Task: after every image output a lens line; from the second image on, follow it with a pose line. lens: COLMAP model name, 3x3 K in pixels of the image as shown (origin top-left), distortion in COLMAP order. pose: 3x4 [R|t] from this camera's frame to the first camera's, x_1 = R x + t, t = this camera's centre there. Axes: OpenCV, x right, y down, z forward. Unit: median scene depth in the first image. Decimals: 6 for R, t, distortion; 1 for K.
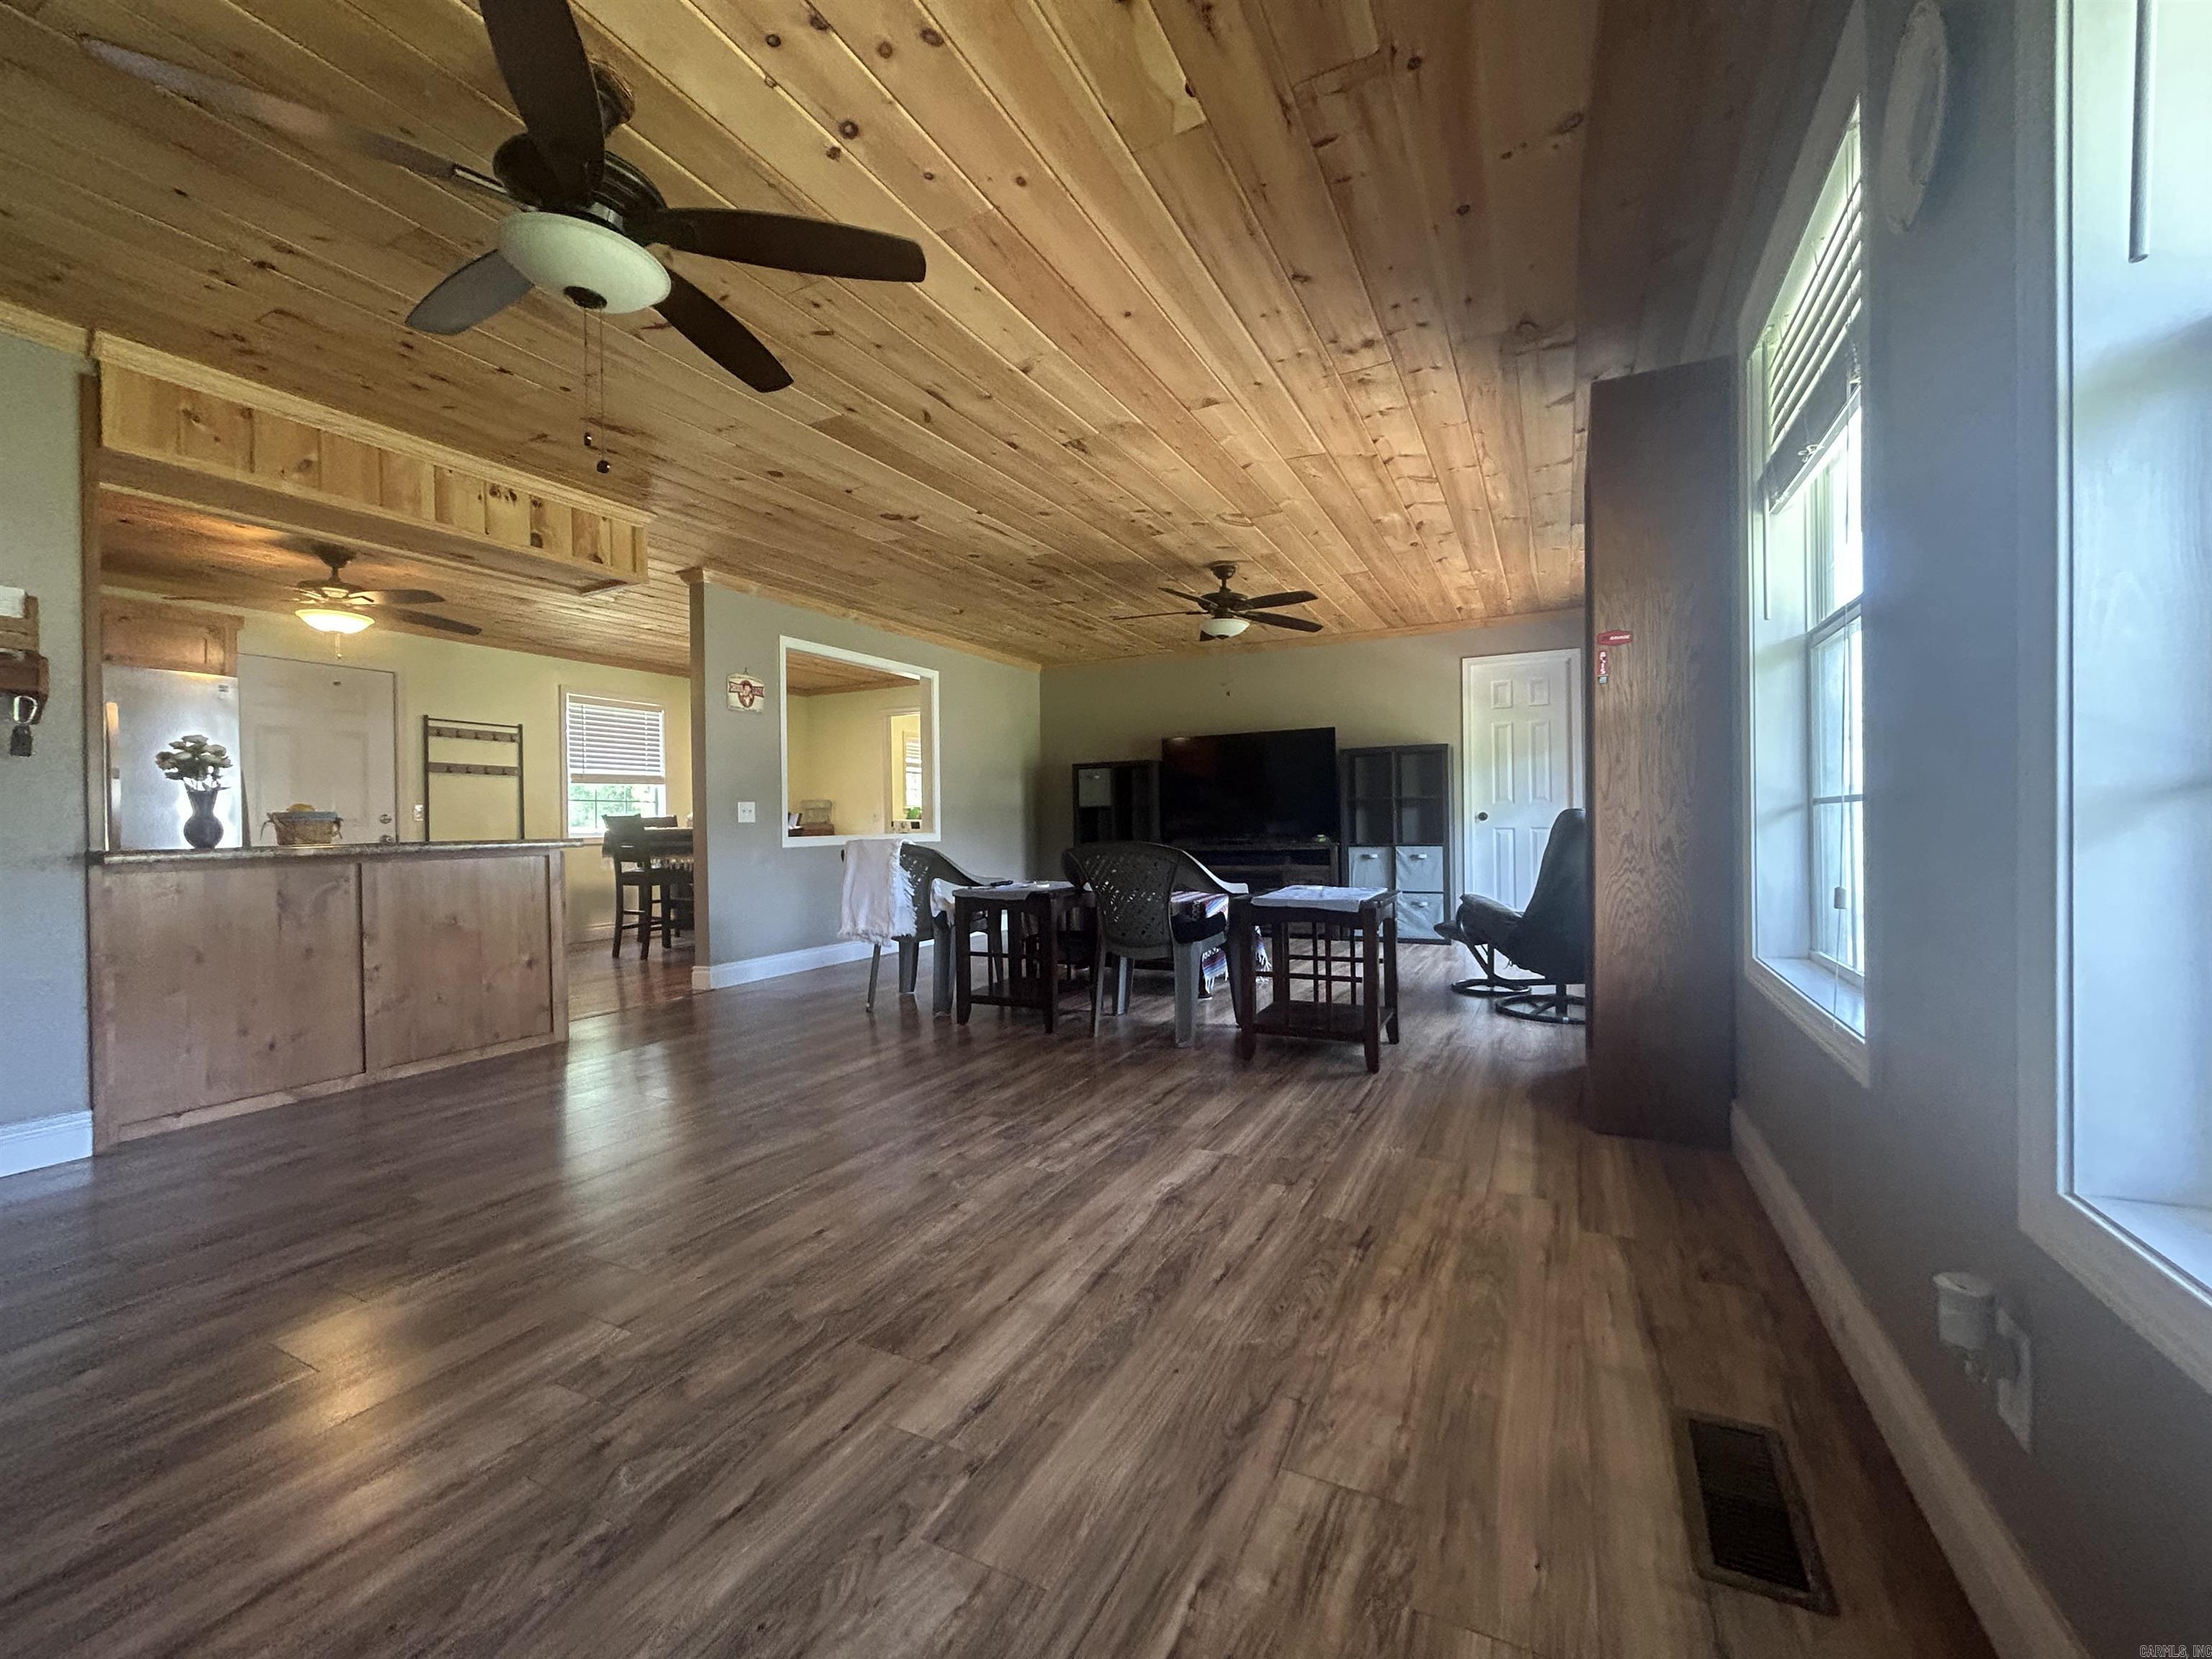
lens RADIAL K [[891.4, 0, 1114.0], [0, 891.4, 830.3], [0, 0, 1]] dist [0.000687, 0.000071]
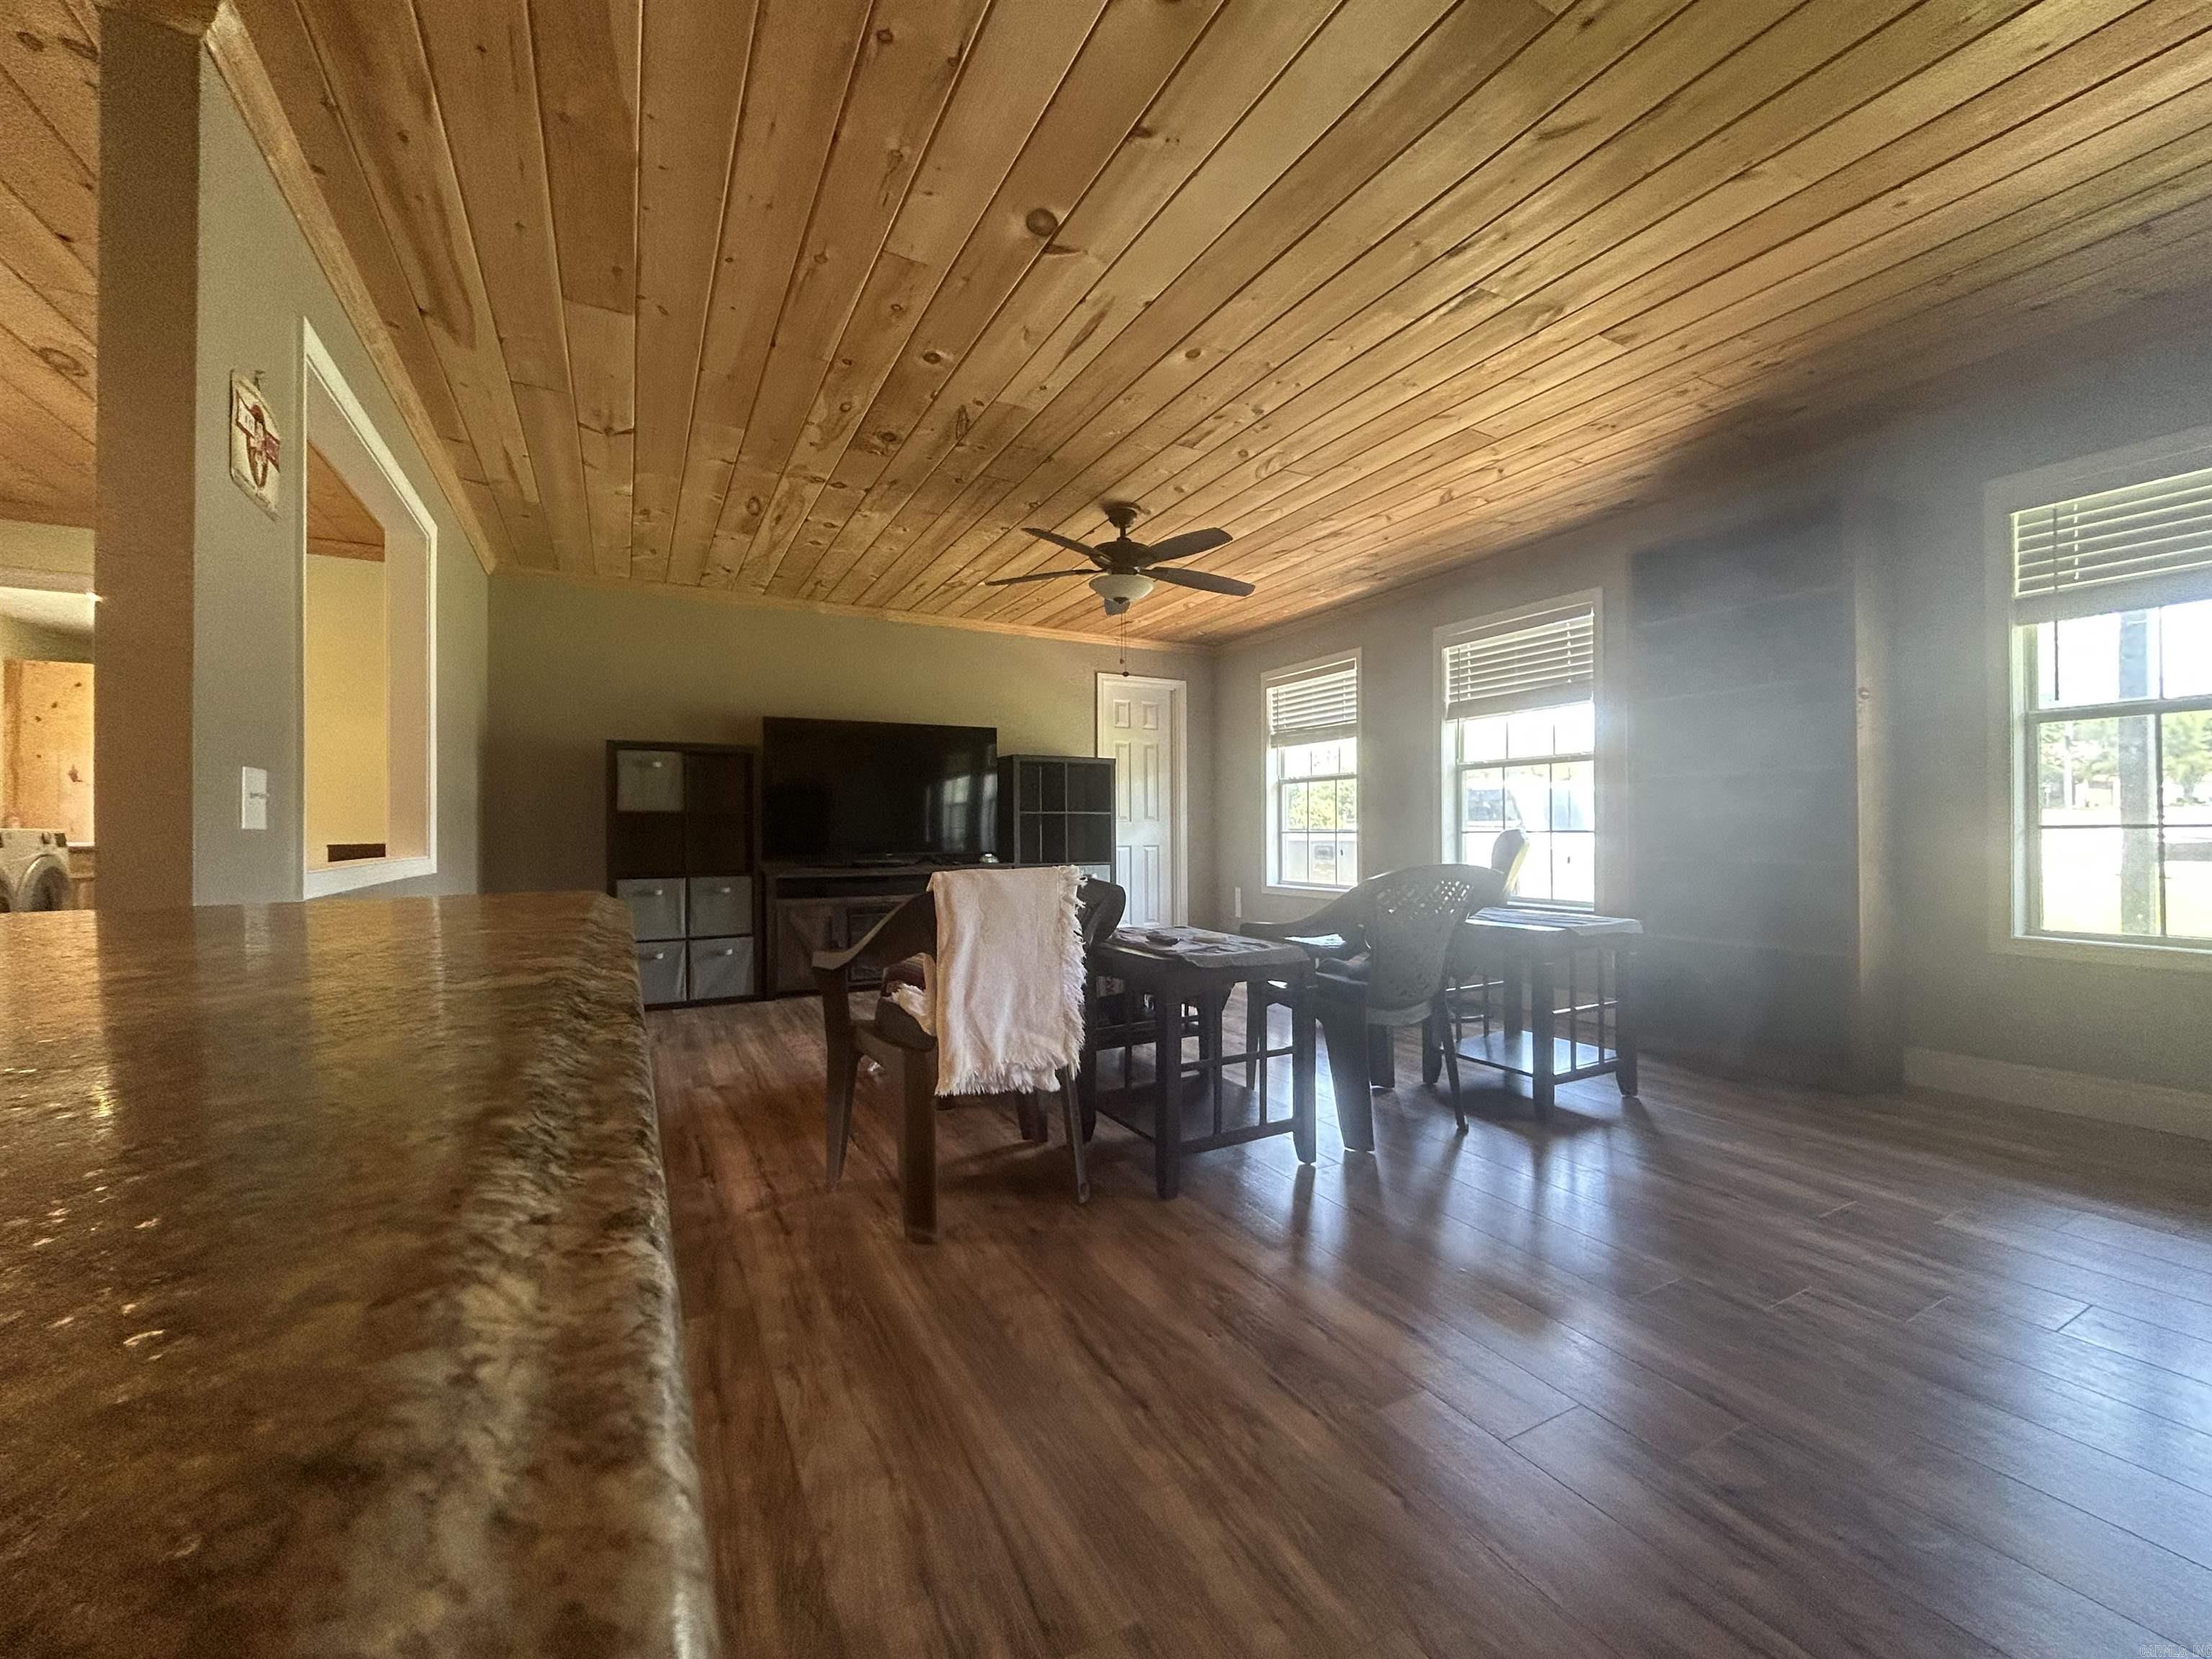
lens RADIAL K [[891.4, 0, 1111.3], [0, 891.4, 822.2], [0, 0, 1]] dist [0.000687, 0.000071]
pose [[0.567196, 0.020477, 0.823328, -0.409178], [0.003437, 0.999623, -0.027229, -0.001545], [-0.823576, 0.018274, 0.566912, 0.445901]]
